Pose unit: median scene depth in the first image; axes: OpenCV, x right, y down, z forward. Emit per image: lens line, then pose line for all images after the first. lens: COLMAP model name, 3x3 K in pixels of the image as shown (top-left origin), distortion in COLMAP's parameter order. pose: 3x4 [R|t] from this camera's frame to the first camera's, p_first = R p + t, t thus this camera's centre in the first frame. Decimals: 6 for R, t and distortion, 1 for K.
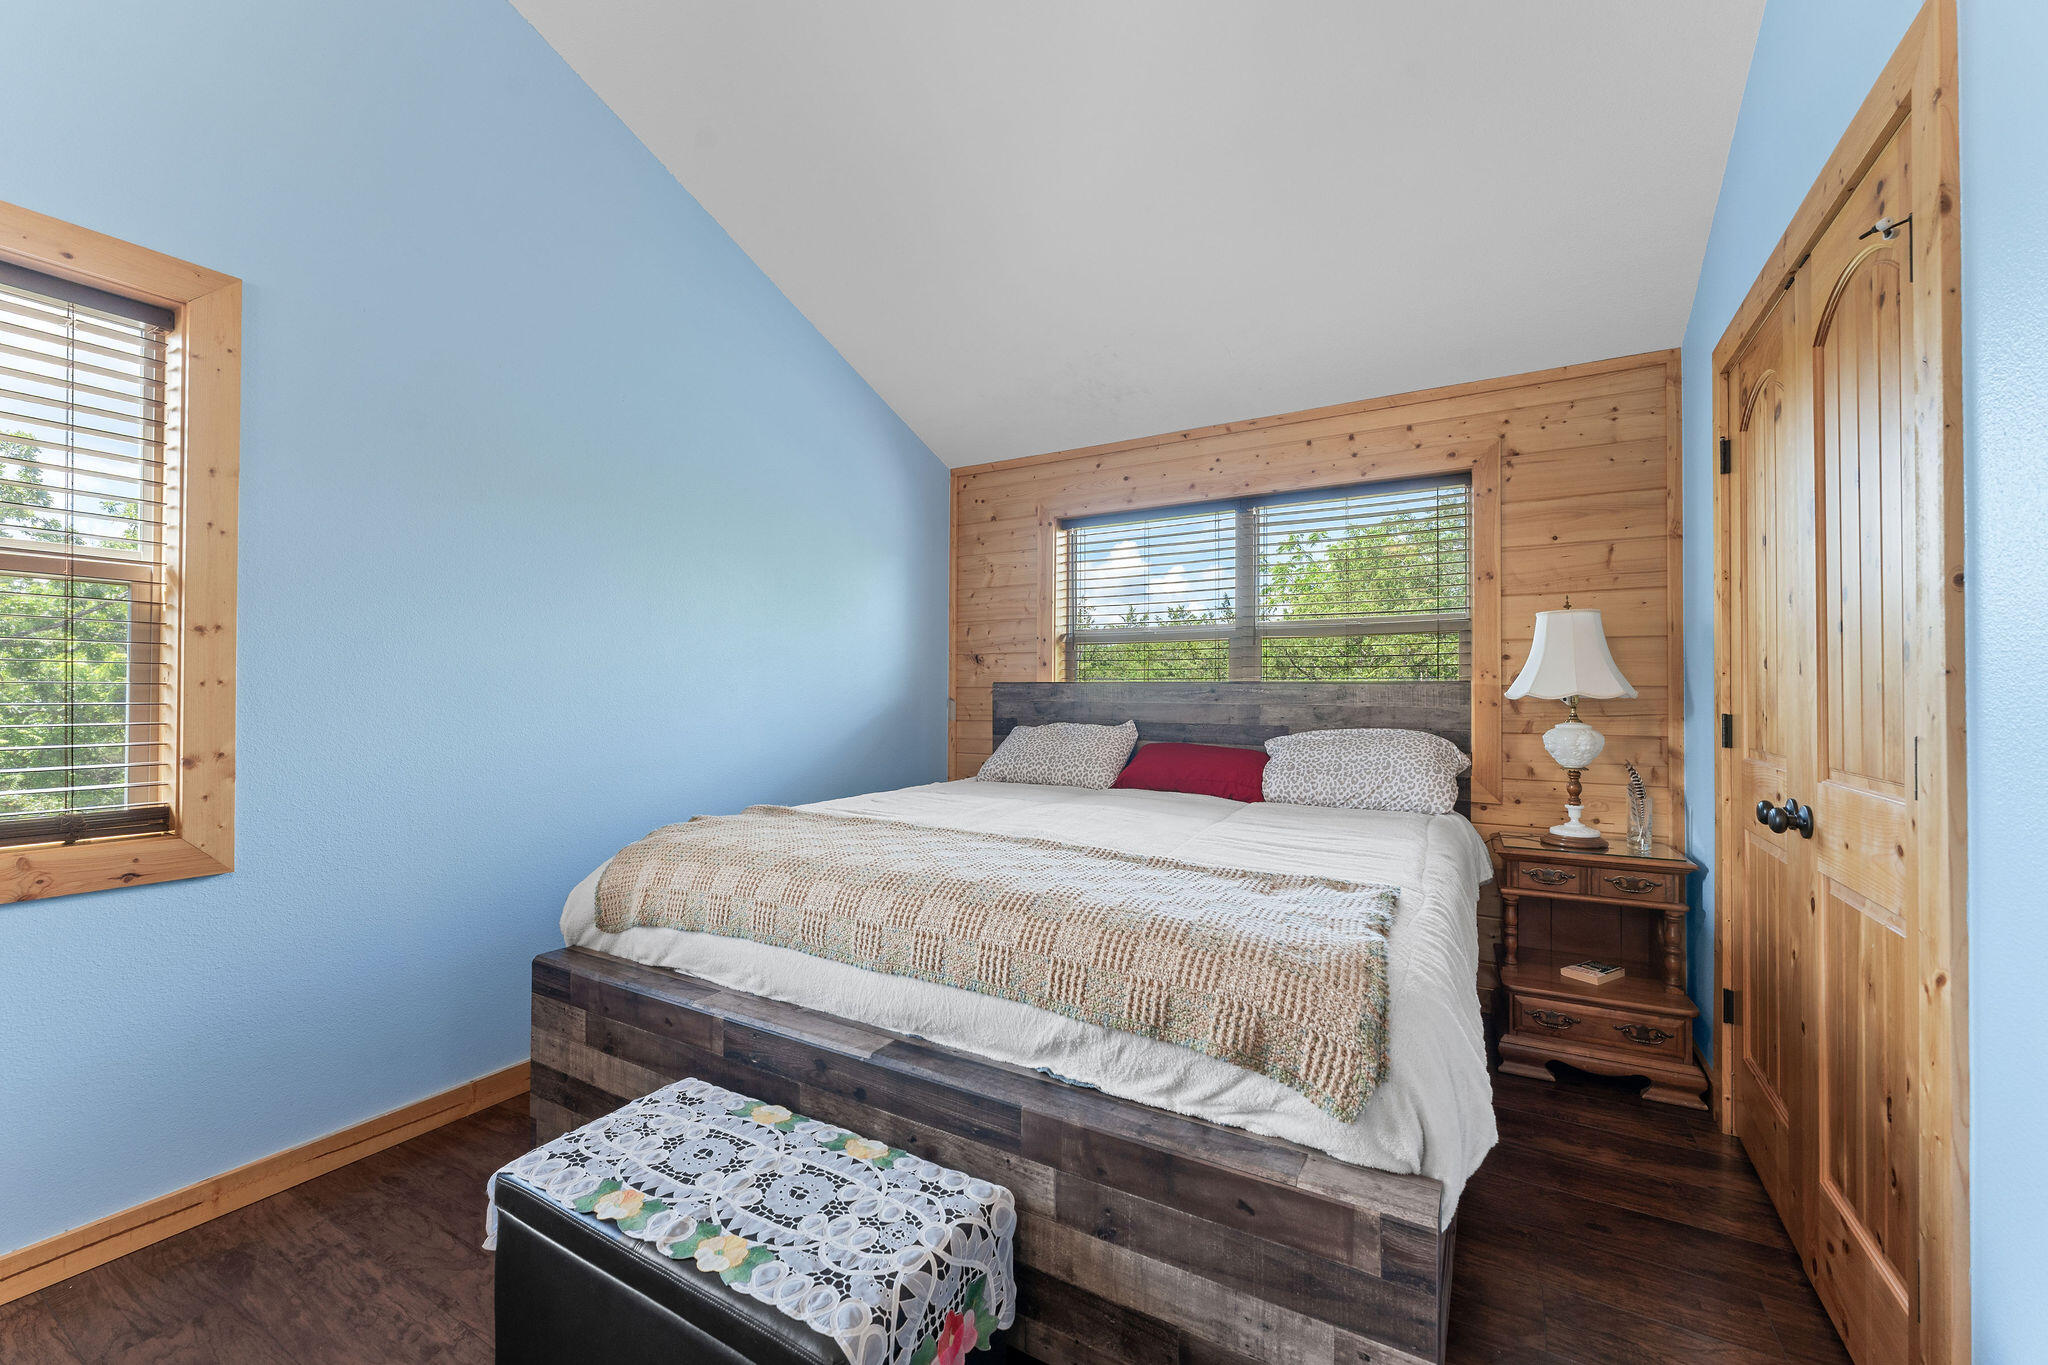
lens RADIAL K [[812.9, 0, 1016.8], [0, 812.9, 687.7], [0, 0, 1]] dist [-0.000120, -0.000066]
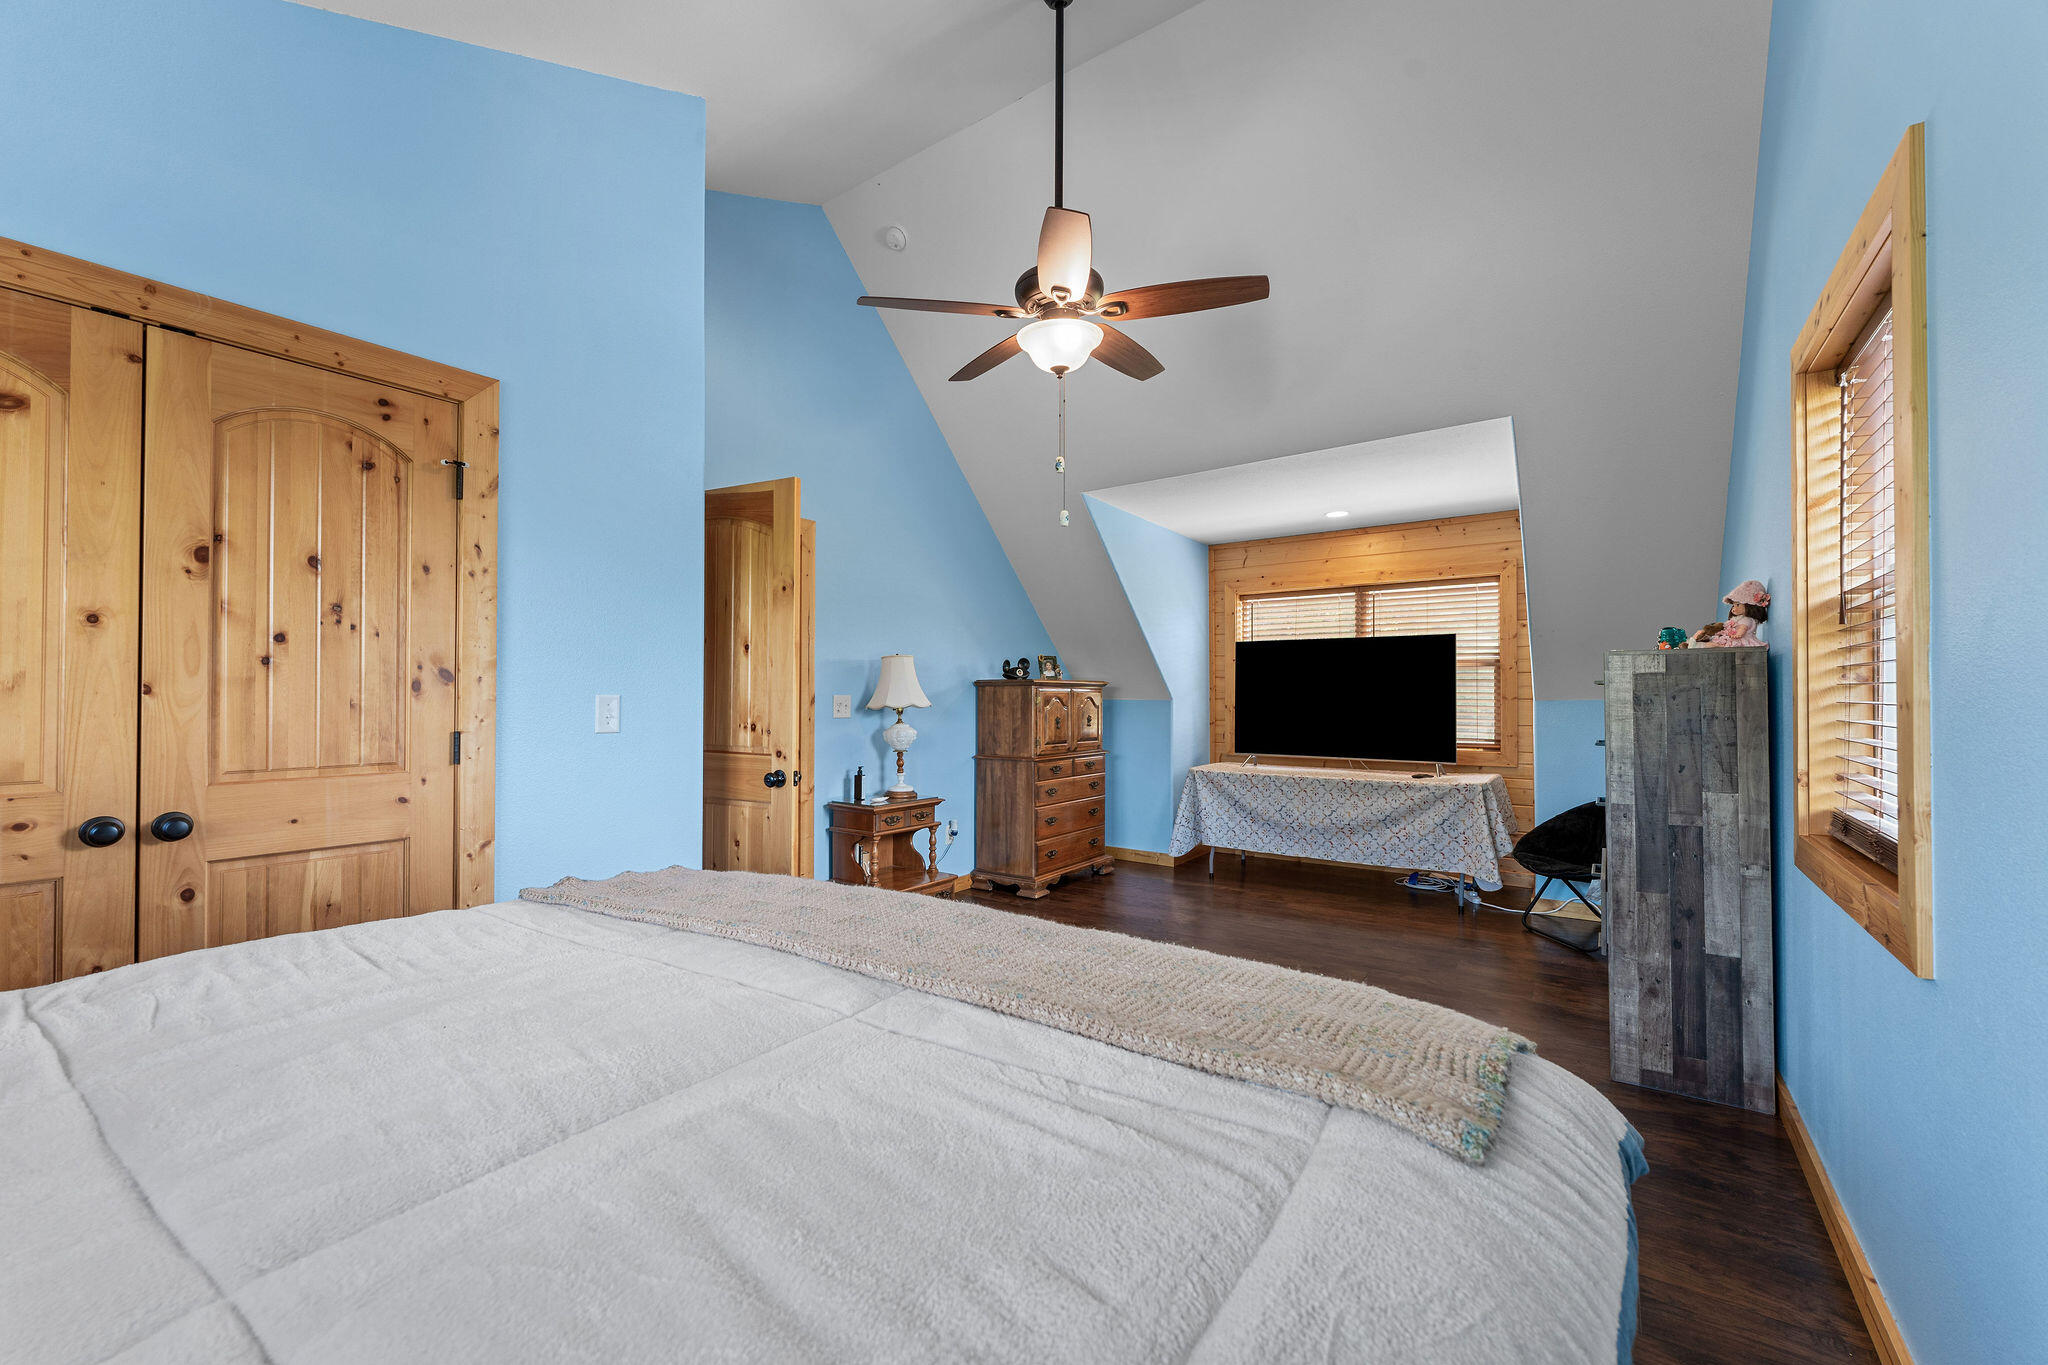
lens RADIAL K [[812.9, 0, 1016.8], [0, 812.9, 687.7], [0, 0, 1]] dist [-0.000120, -0.000066]
pose [[-0.996014, -0.003772, 0.089114, -0.281659], [-0.005530, 0.999795, -0.019481, 0.002303], [-0.089022, -0.019896, -0.995831, 1.907952]]
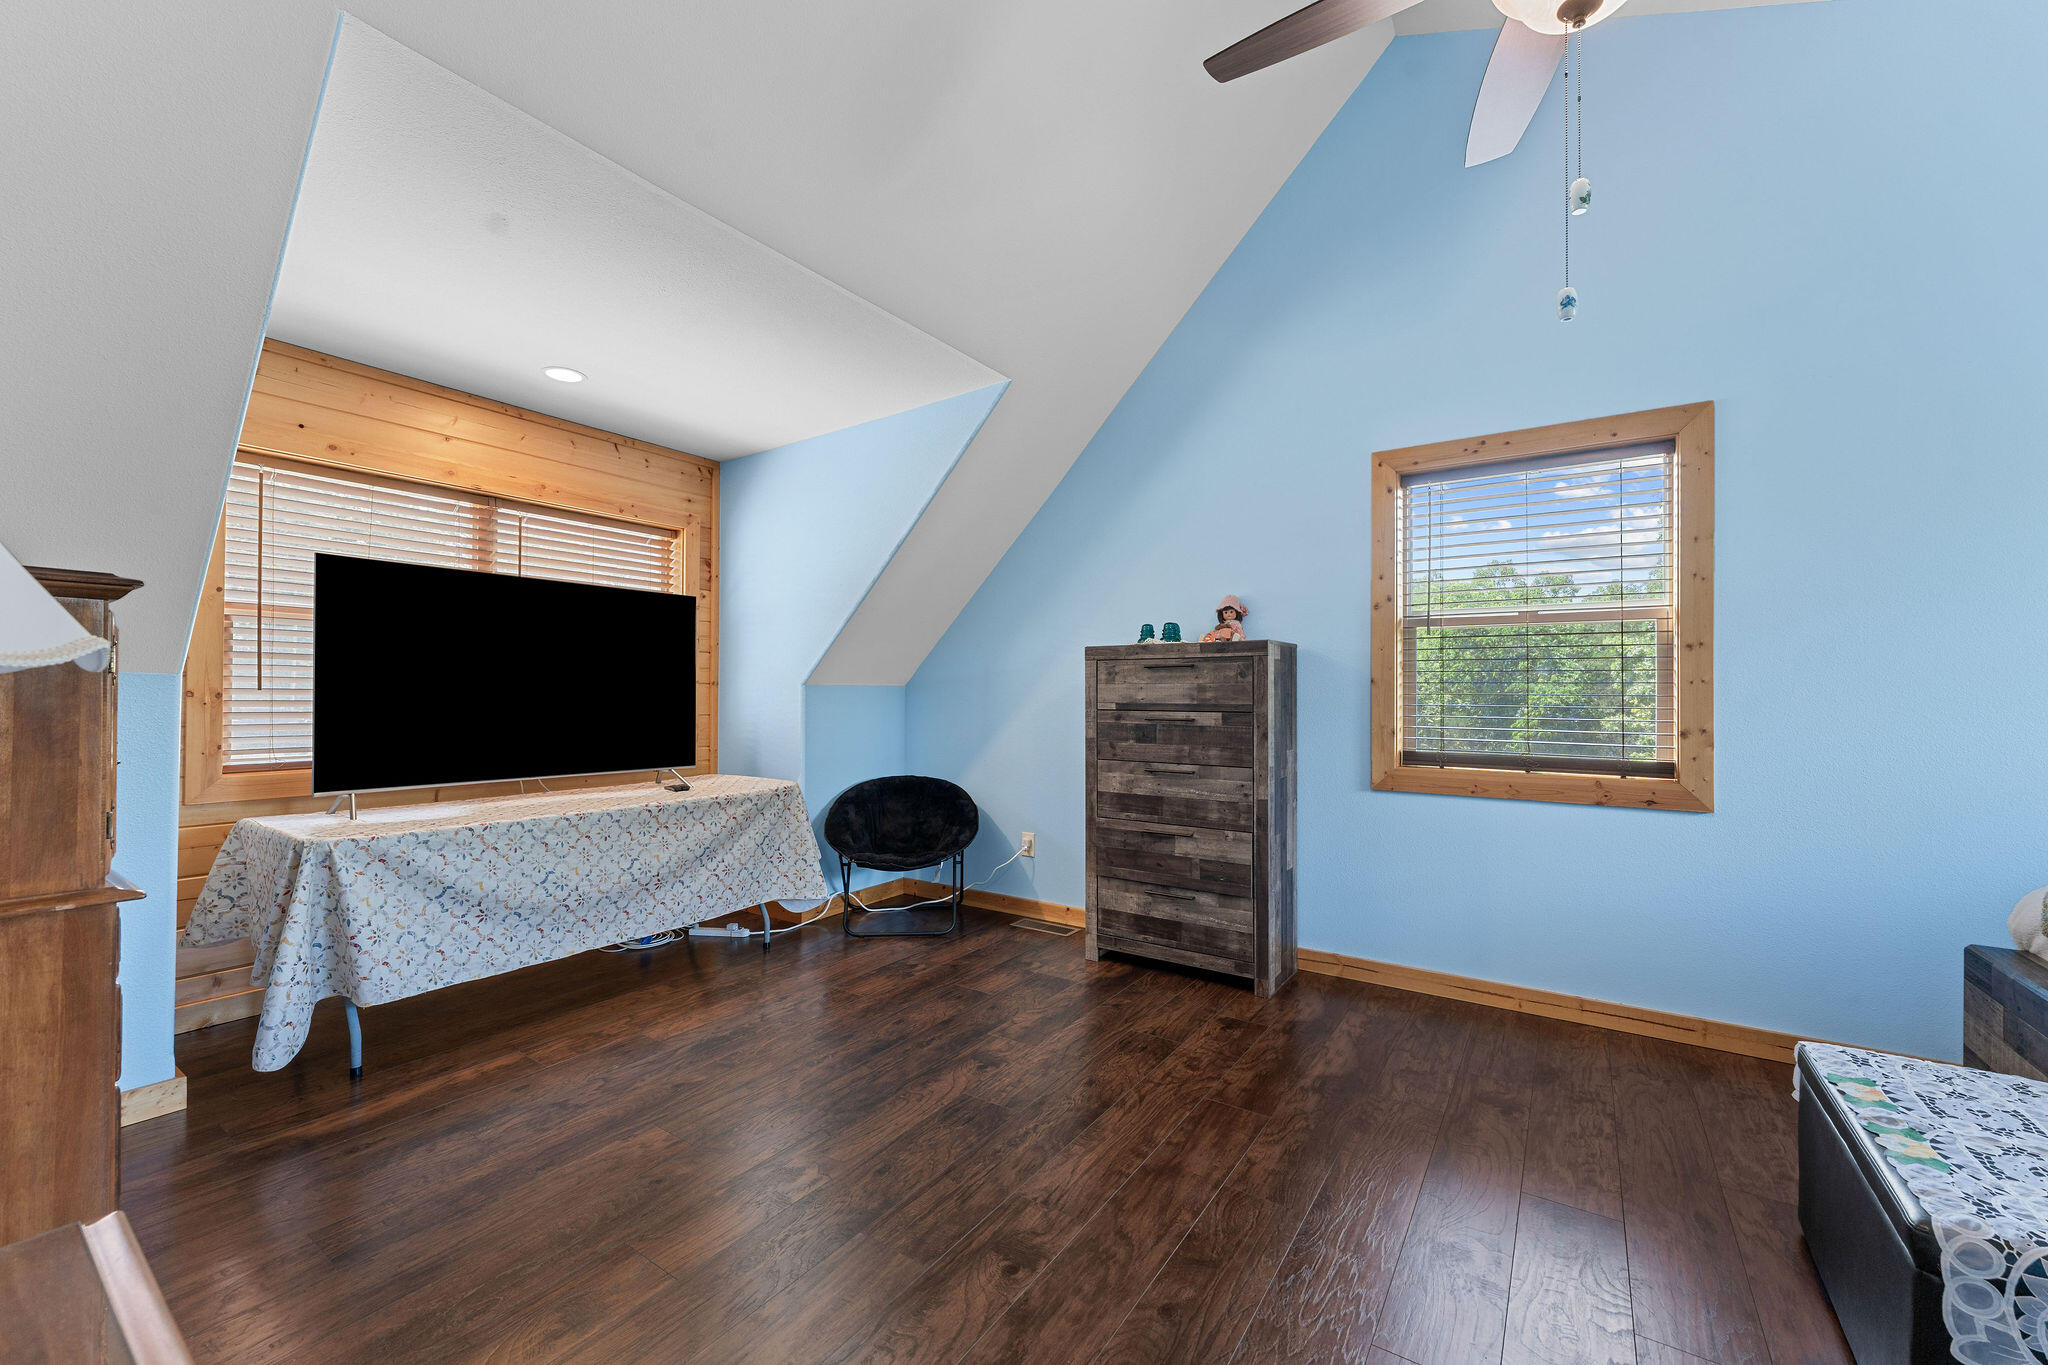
lens RADIAL K [[812.9, 0, 1016.8], [0, 812.9, 687.7], [0, 0, 1]] dist [-0.000120, -0.000066]
pose [[-0.066545, -0.011247, -0.997720, 0.603201], [0.001629, 0.999934, -0.011380, 0.021114], [0.997782, -0.002383, -0.066522, -0.145994]]
